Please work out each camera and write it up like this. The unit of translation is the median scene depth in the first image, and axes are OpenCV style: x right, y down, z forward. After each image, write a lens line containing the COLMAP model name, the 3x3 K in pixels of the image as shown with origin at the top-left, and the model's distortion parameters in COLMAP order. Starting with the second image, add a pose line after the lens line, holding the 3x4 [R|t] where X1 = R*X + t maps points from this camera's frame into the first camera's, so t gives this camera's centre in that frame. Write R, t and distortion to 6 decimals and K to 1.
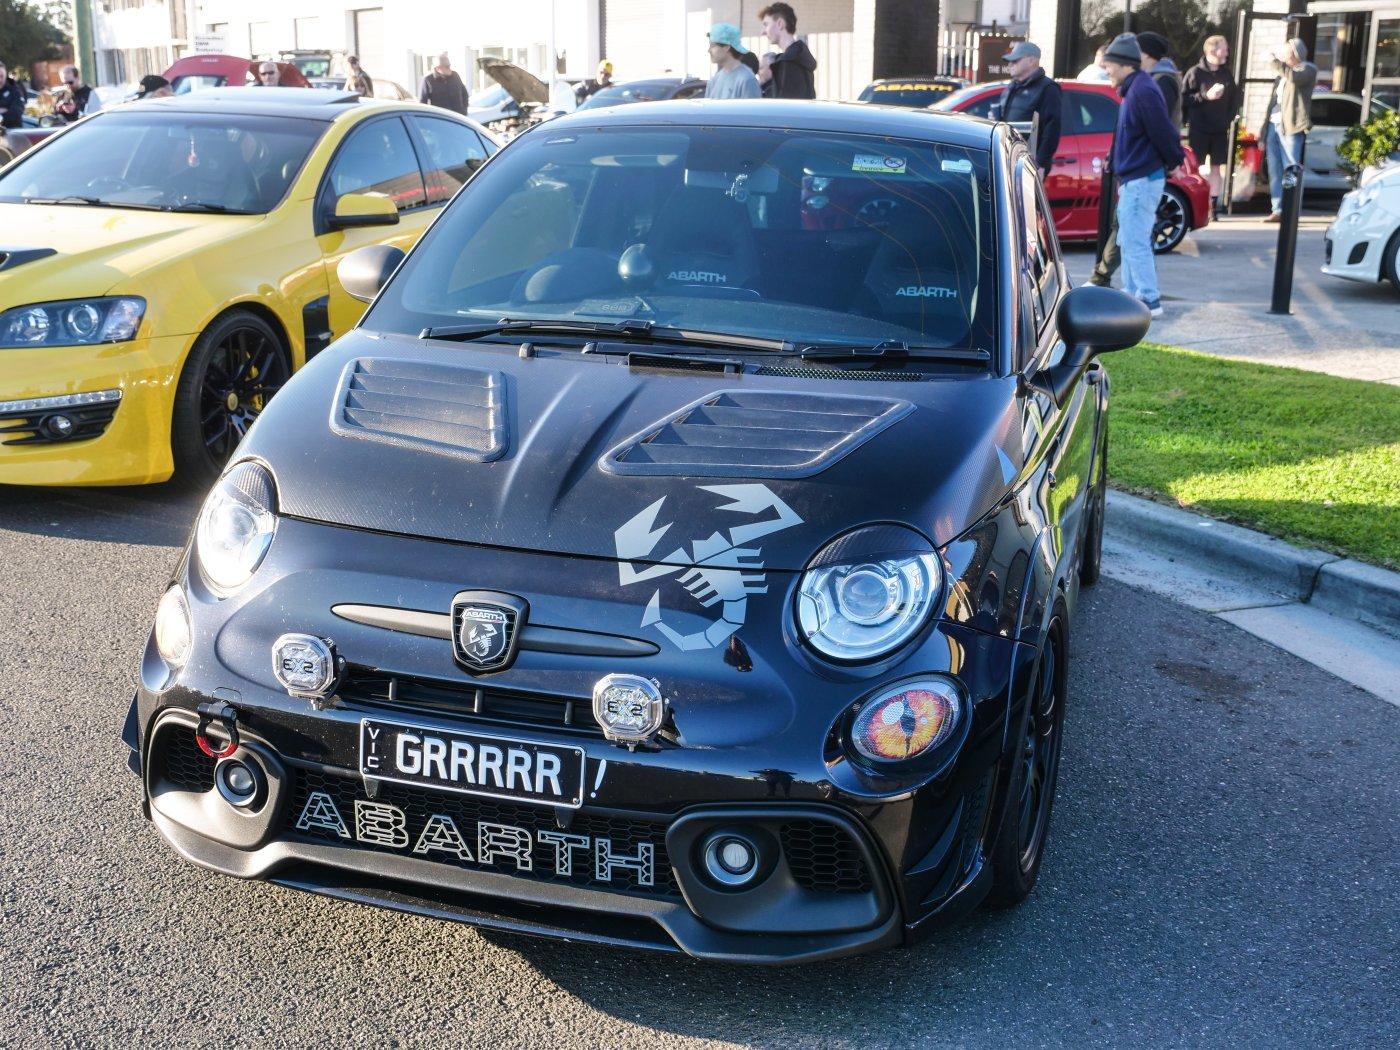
lens RADIAL K [[1660.2, 0, 700.0], [0, 1660.2, 525.0], [0, 0, 1]] dist [-0.007422, 0.003719]
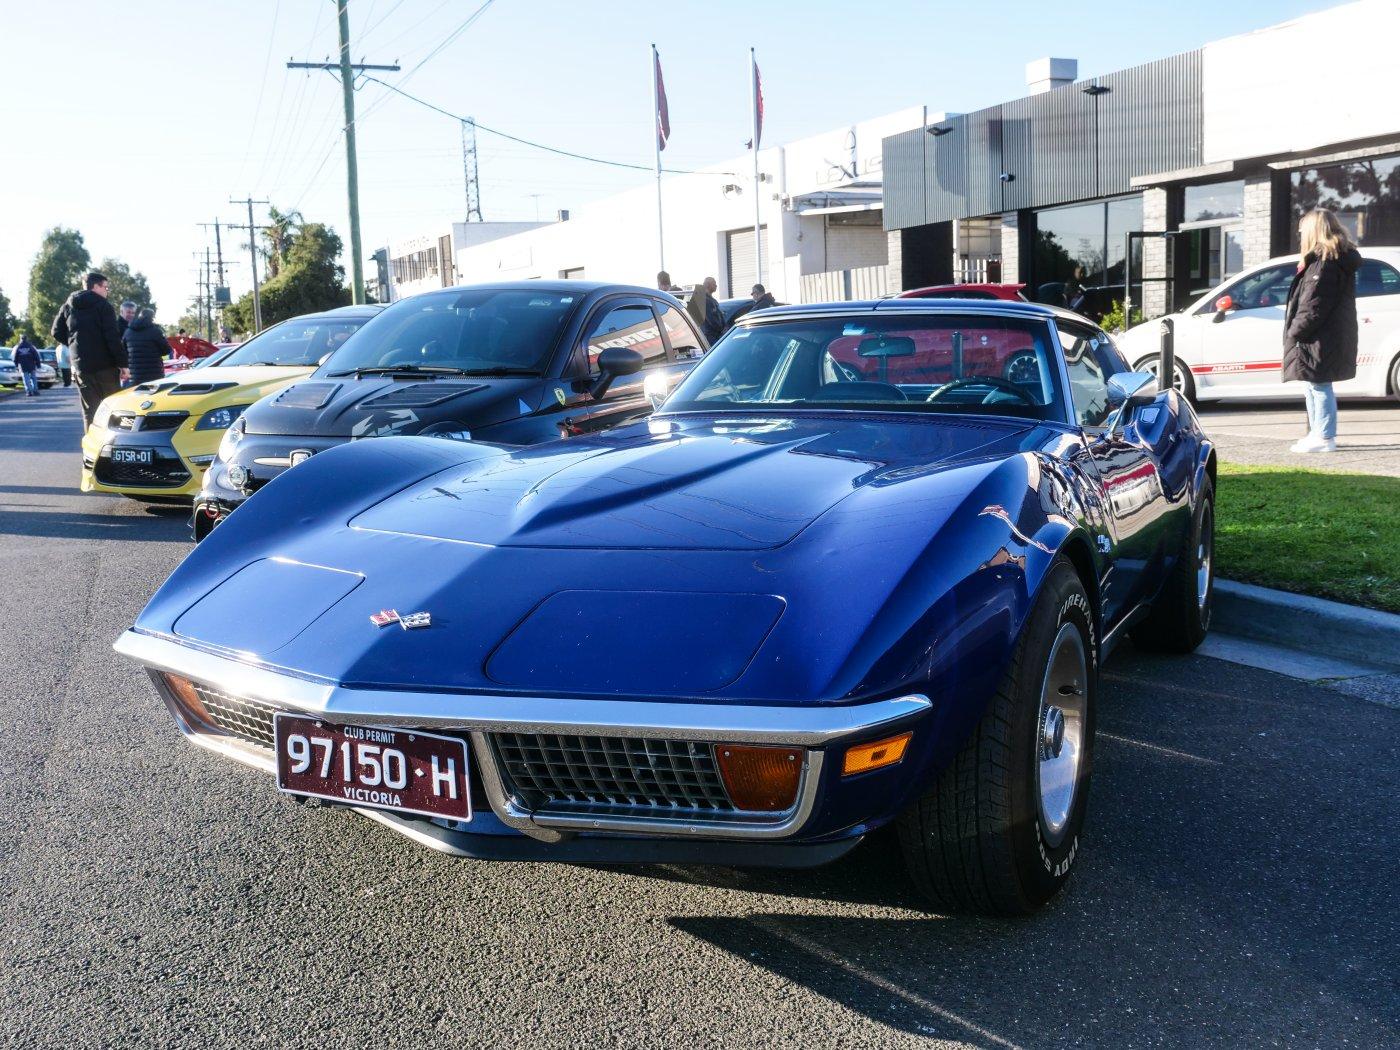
lens RADIAL K [[1374.6, 0, 700.0], [0, 1374.6, 525.0], [0, 0, 1]] dist [0.001025, 0.011686]
pose [[0.990299, -0.028676, -0.135959, 0.344976], [0.013093, 0.993377, -0.114154, 0.181467], [0.138332, 0.111266, 0.984116, -0.469533]]
